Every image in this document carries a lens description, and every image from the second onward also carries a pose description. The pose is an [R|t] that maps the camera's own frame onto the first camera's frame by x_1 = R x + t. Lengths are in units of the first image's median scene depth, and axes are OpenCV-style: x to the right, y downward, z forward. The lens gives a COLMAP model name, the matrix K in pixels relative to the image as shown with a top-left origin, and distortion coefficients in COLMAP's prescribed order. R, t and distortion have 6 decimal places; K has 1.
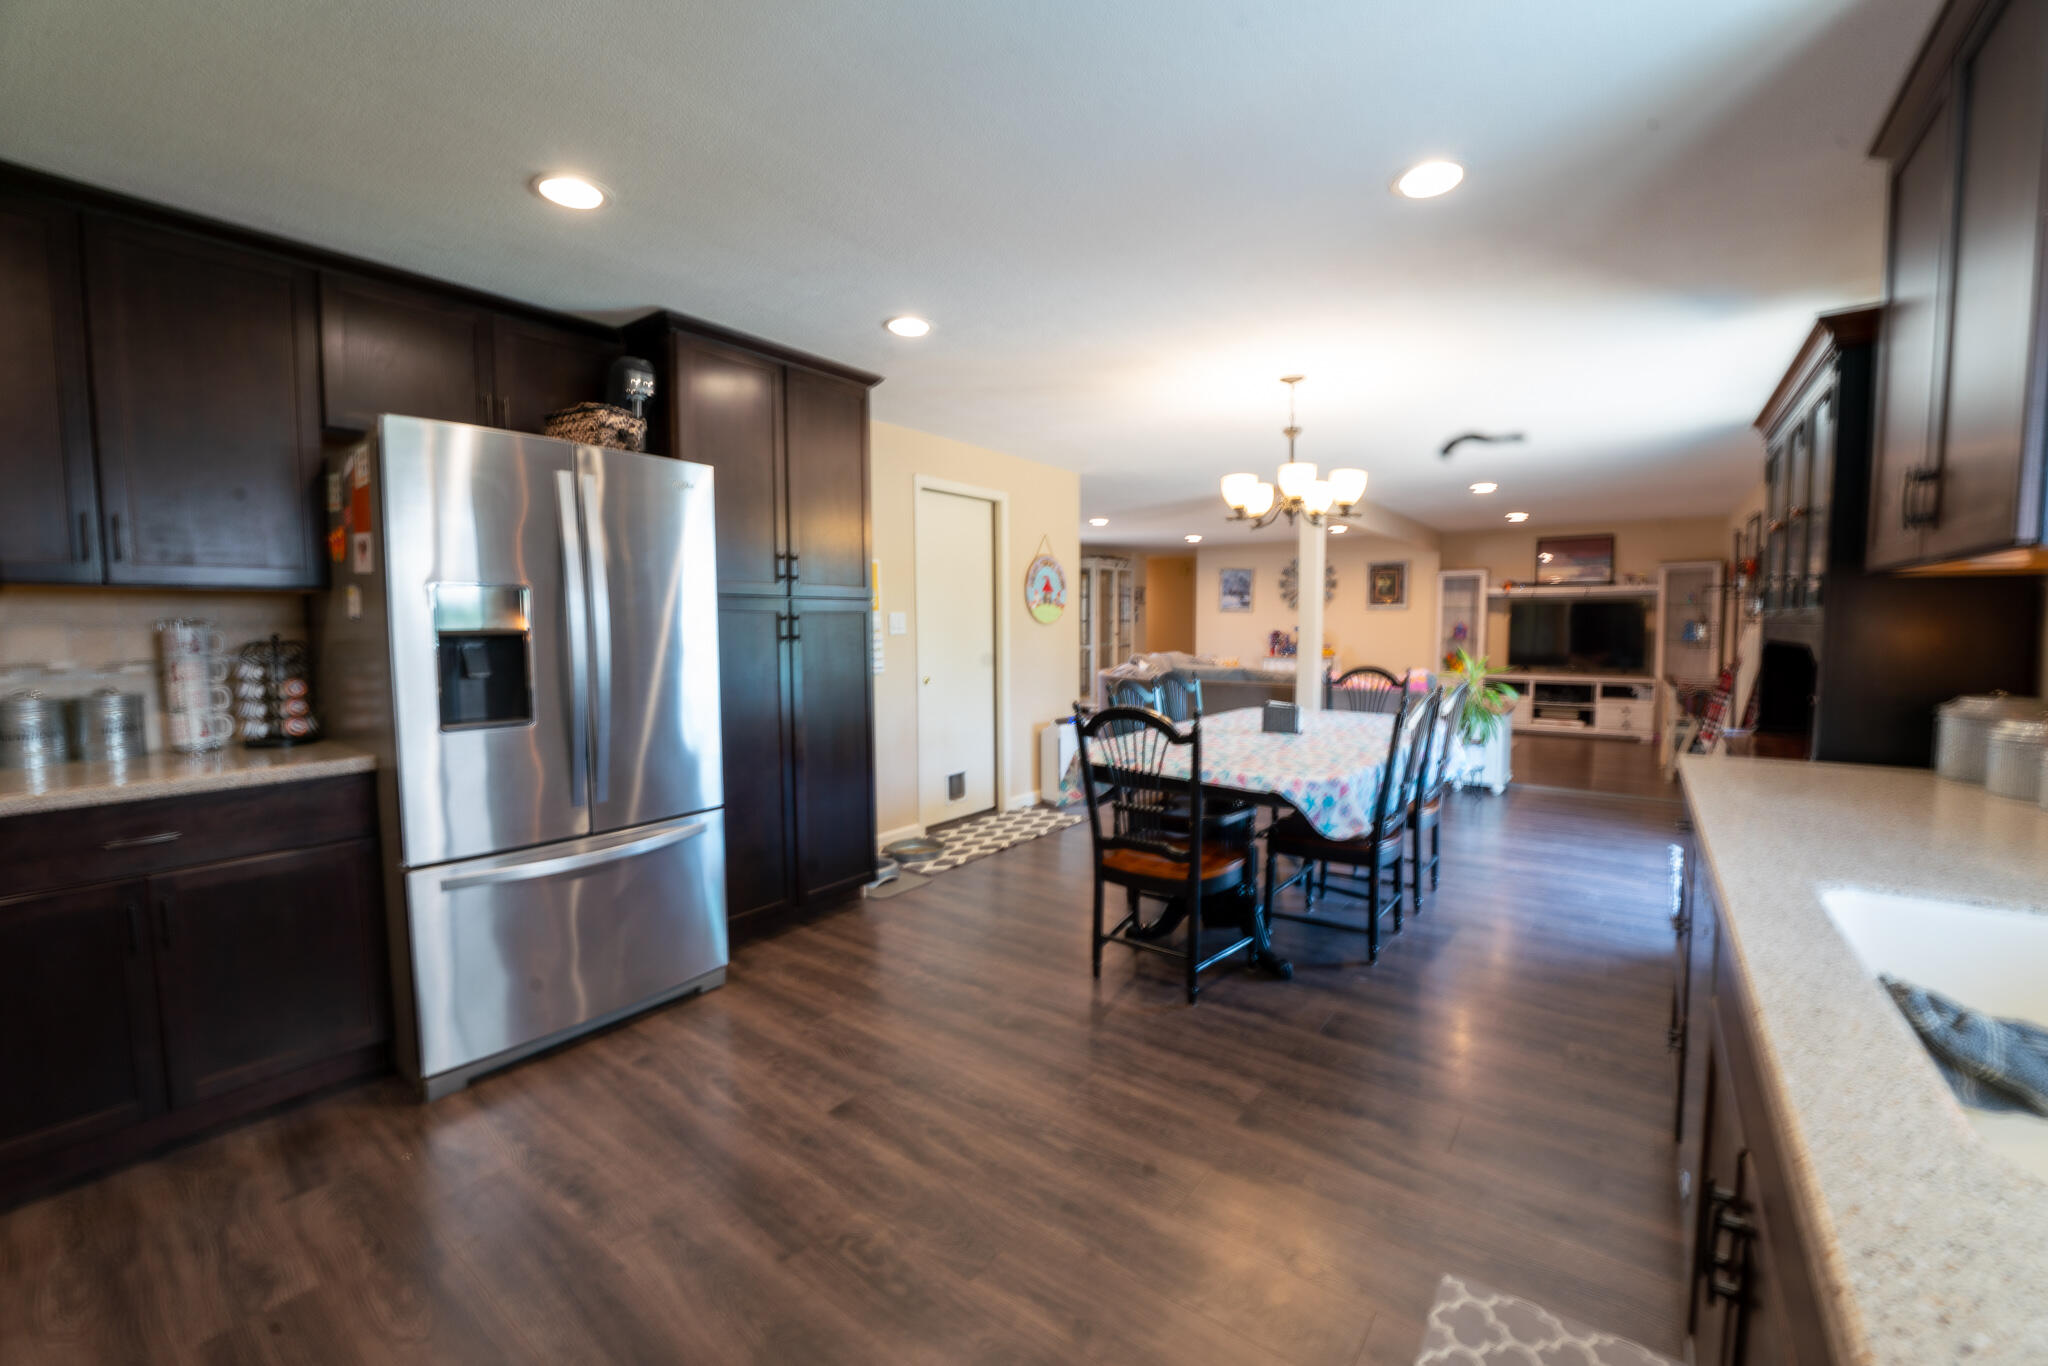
lens RADIAL K [[822.3, 0, 1022.4], [0, 822.3, 679.8], [0, 0, 1]] dist [-0.002600, -0.000141]
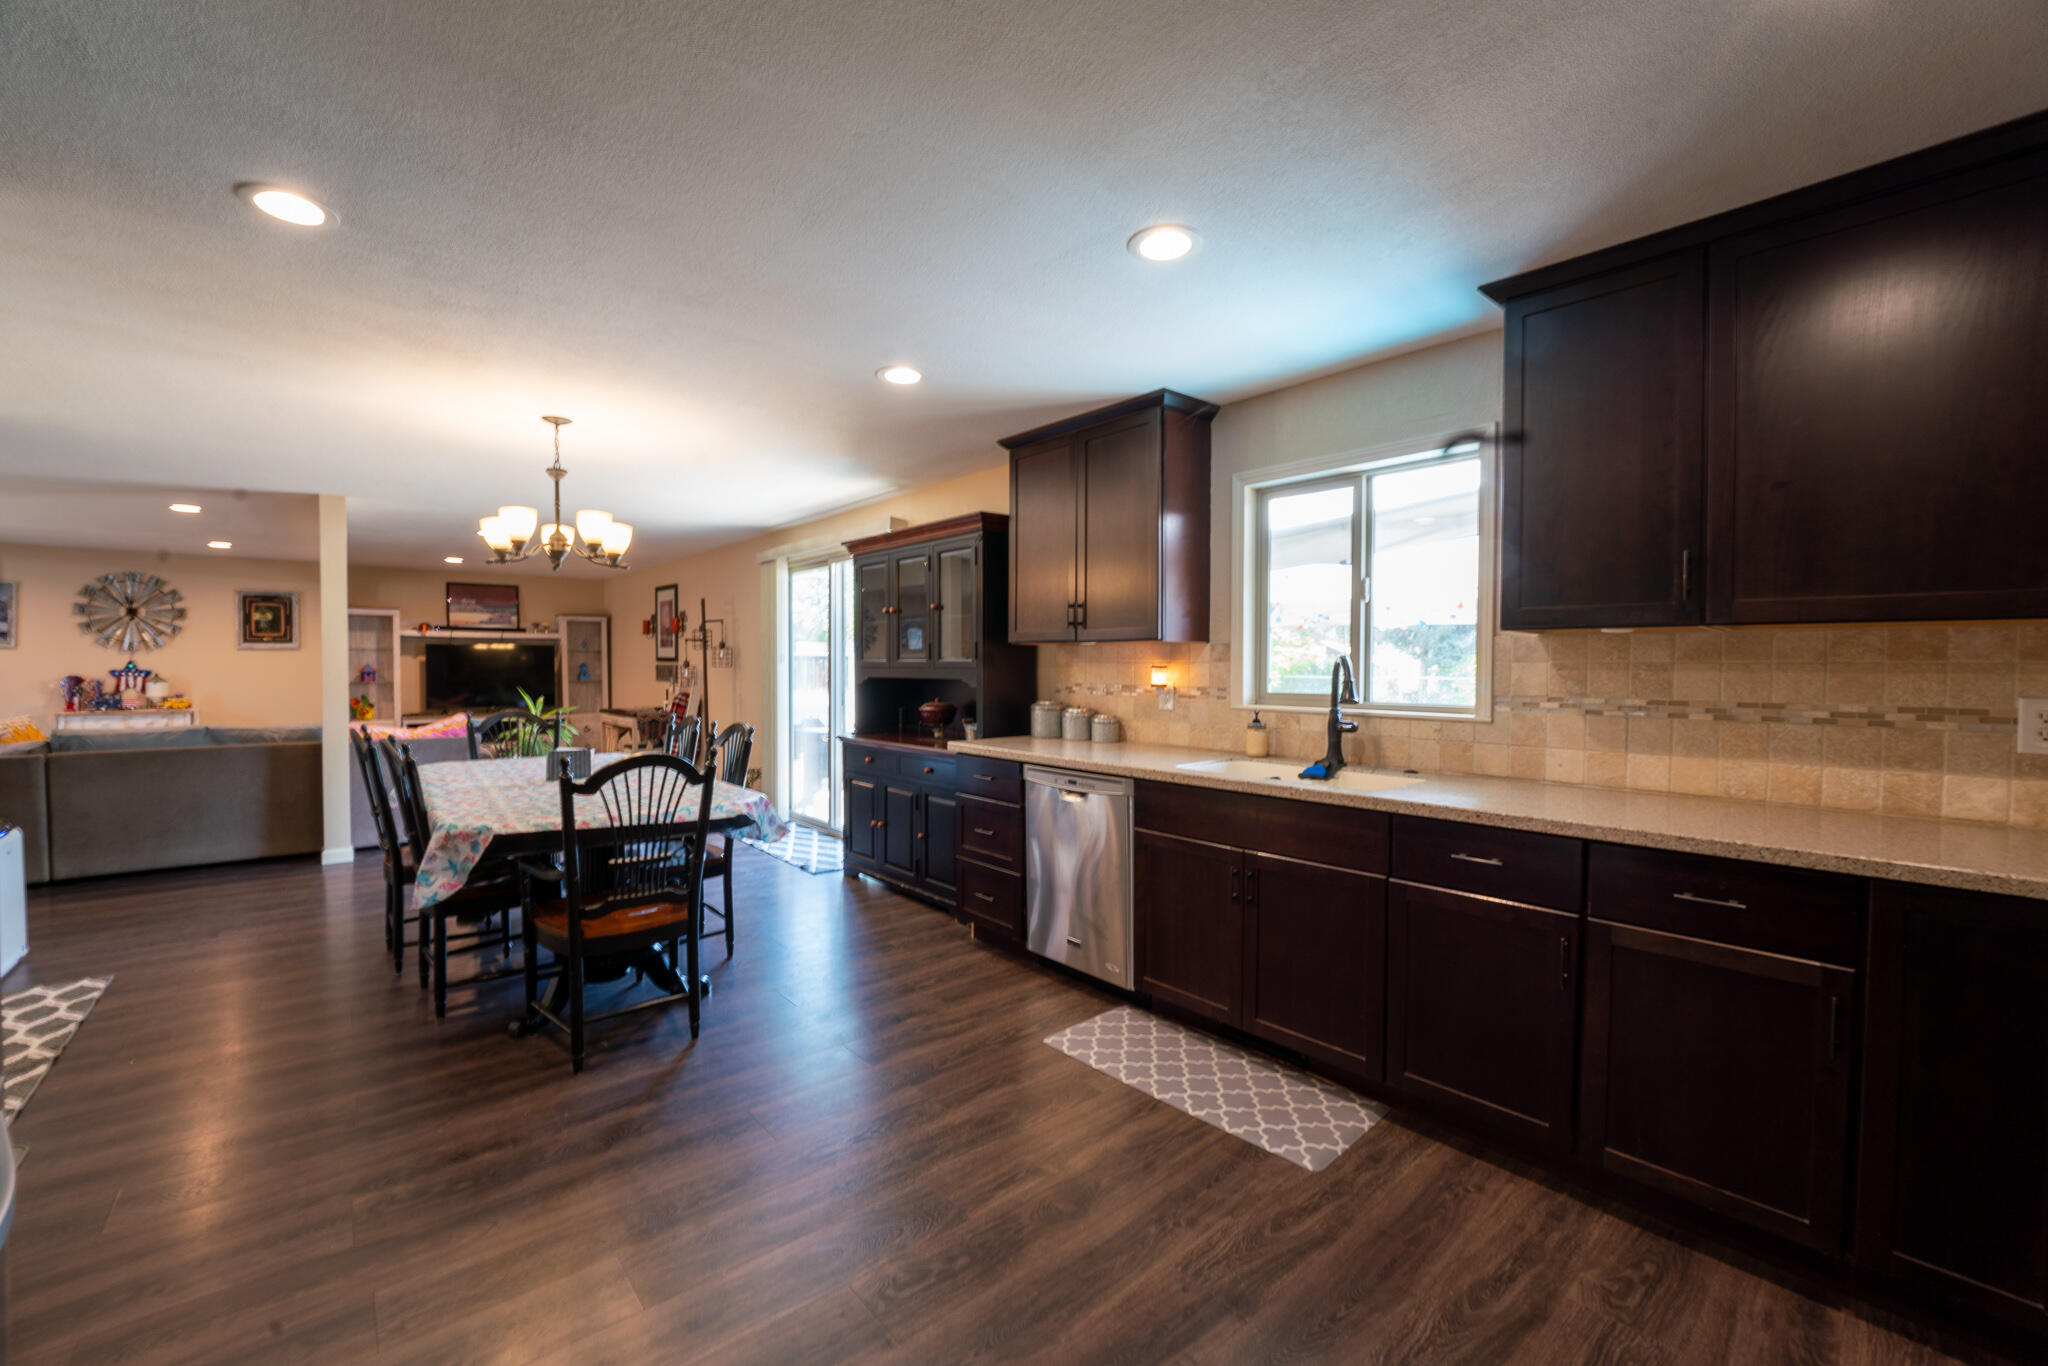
lens RADIAL K [[822.3, 0, 1012.8], [0, 822.3, 682.4], [0, 0, 1]] dist [-0.002600, -0.000141]
pose [[0.255647, -0.017635, 0.966609, -0.172432], [0.063908, 0.997955, 0.001305, -0.006153], [-0.964656, 0.061440, 0.256251, 0.083008]]
